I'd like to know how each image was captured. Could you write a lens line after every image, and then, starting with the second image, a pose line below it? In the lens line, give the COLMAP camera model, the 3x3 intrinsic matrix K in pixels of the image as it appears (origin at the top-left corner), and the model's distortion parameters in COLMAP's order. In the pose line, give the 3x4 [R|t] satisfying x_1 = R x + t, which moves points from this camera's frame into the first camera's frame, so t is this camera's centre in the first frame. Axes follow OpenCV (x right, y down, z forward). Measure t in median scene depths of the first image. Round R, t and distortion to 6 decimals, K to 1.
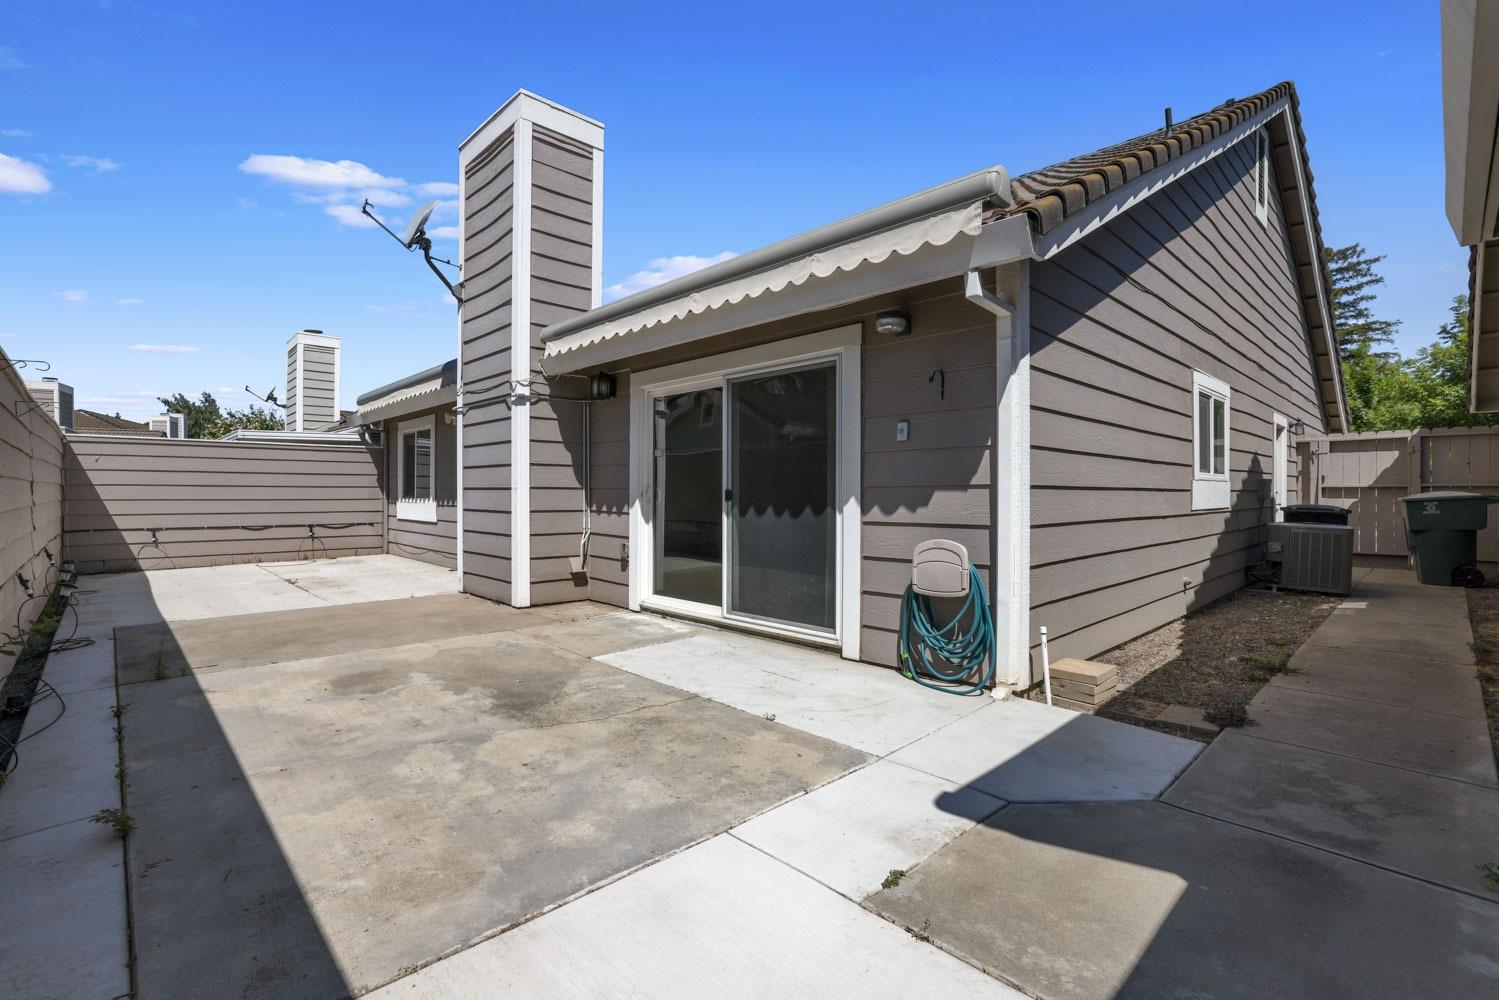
lens RADIAL K [[673.7, 0, 750.8], [0, 673.7, 493.0], [0, 0, 1]] dist [-0.046347, 0.018945]
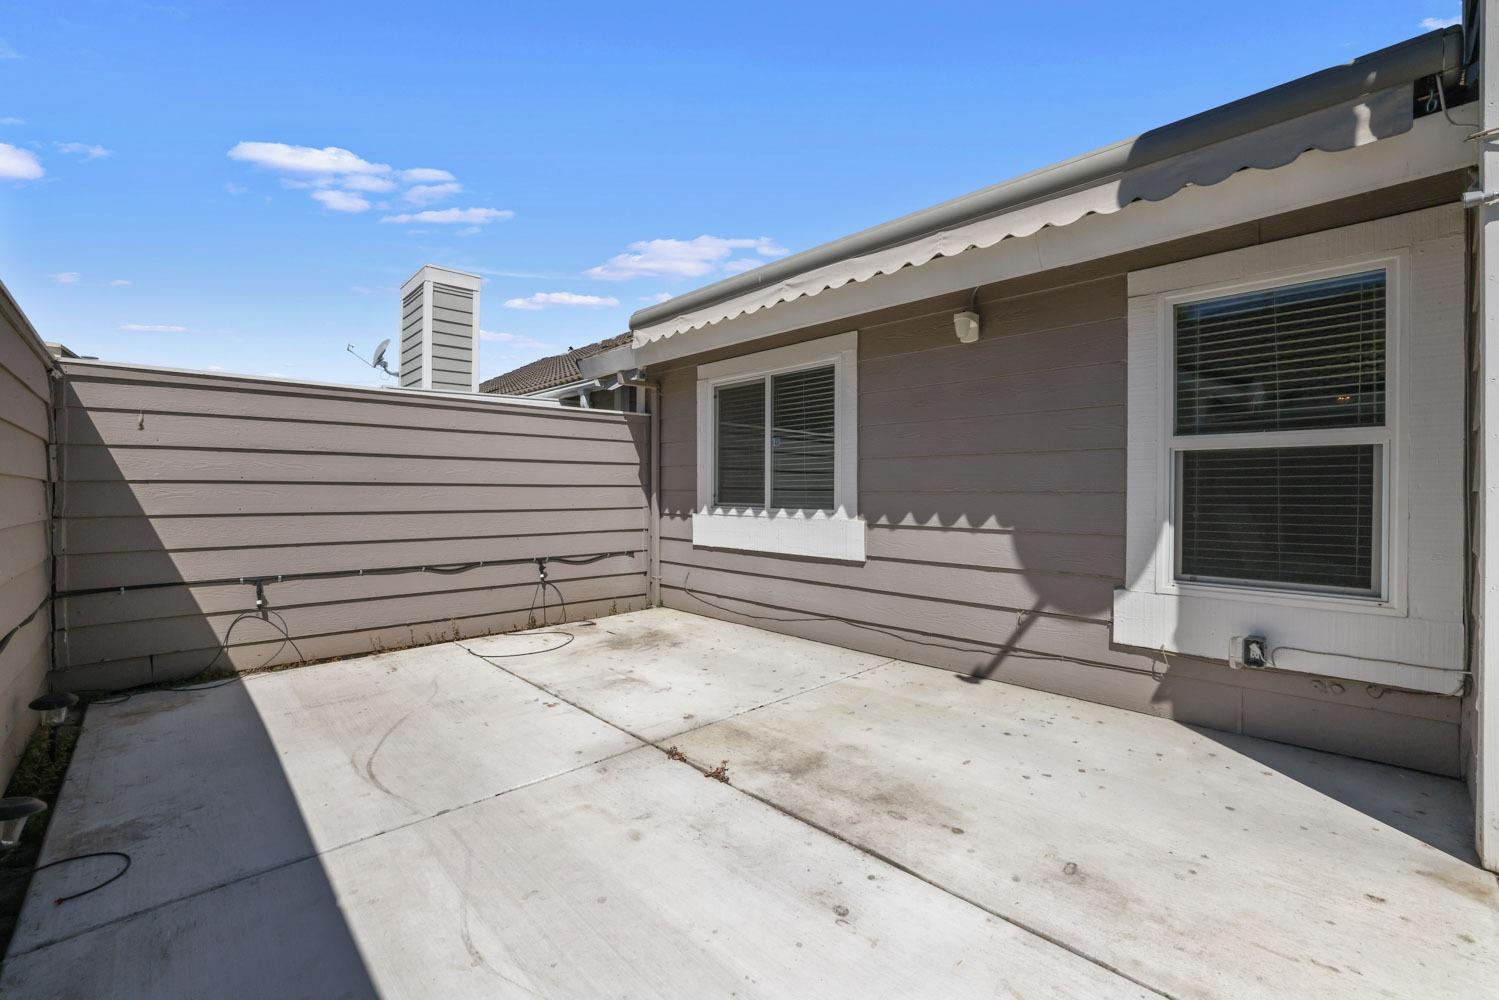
lens RADIAL K [[638.7, 0, 750.5], [0, 638.7, 493.9], [0, 0, 1]] dist [-0.051538, 0.018654]
pose [[1.000000, -0.000853, 0.000346, -1.813813], [0.000852, 0.999994, 0.003227, -0.016085], [-0.000349, -0.003227, 0.999995, 1.815631]]
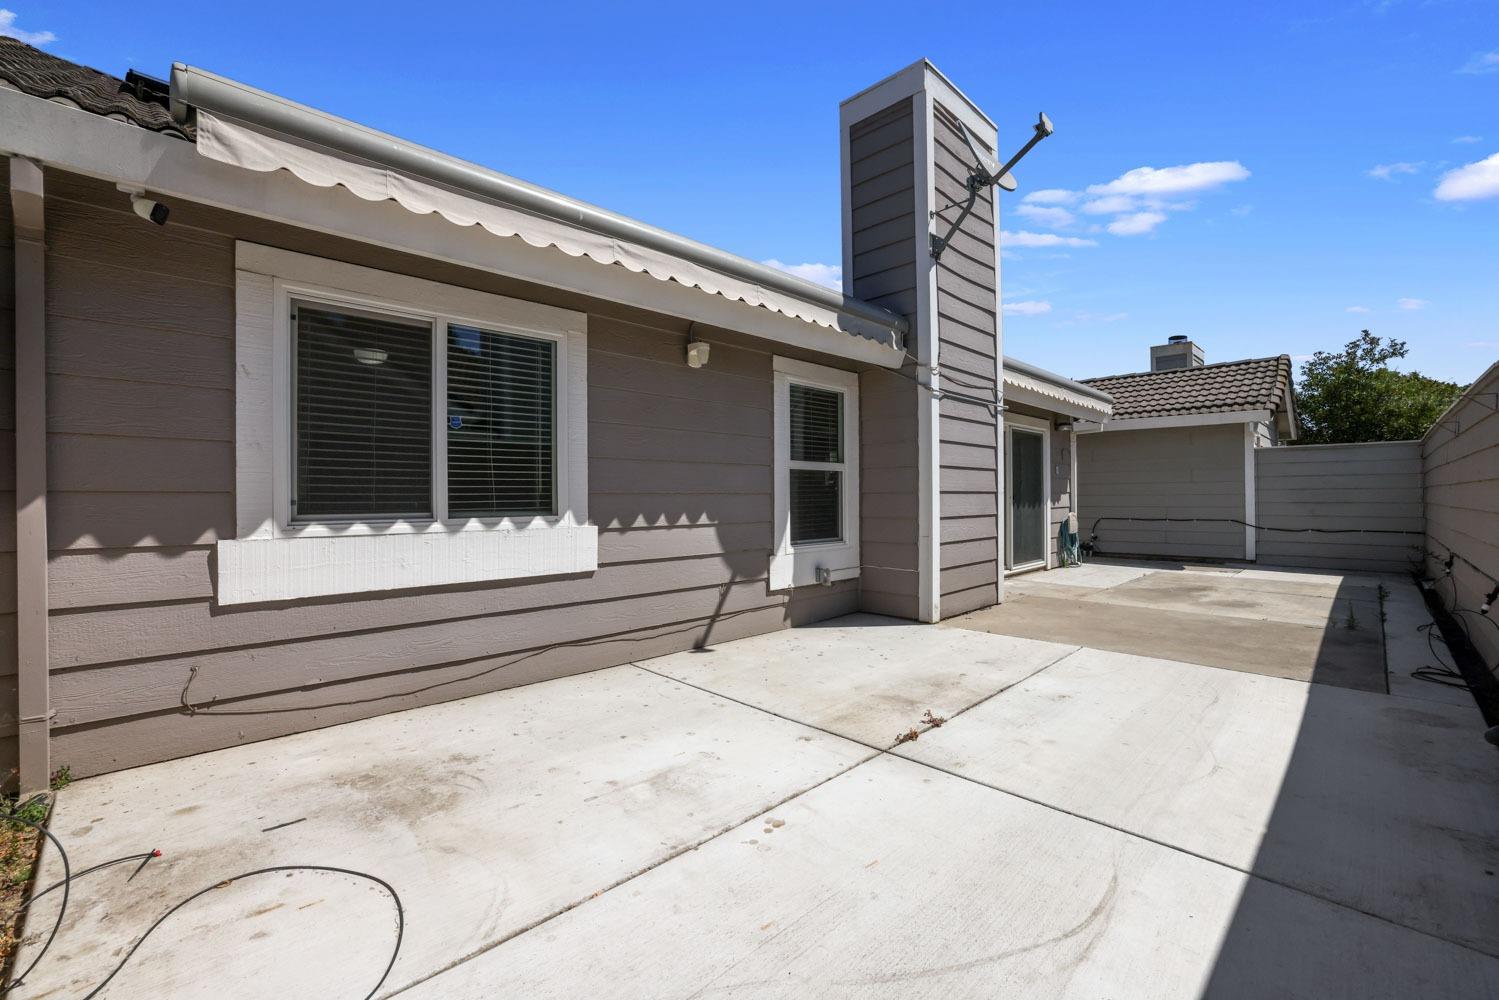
lens RADIAL K [[636.6, 0, 748.9], [0, 636.6, 499.1], [0, 0, 1]] dist [-0.037778, 0.014381]
pose [[-0.016005, -0.005256, 0.999858, -3.000153], [0.007545, 0.999957, 0.005378, -0.009474], [-0.999843, 0.007630, -0.015964, 3.107561]]
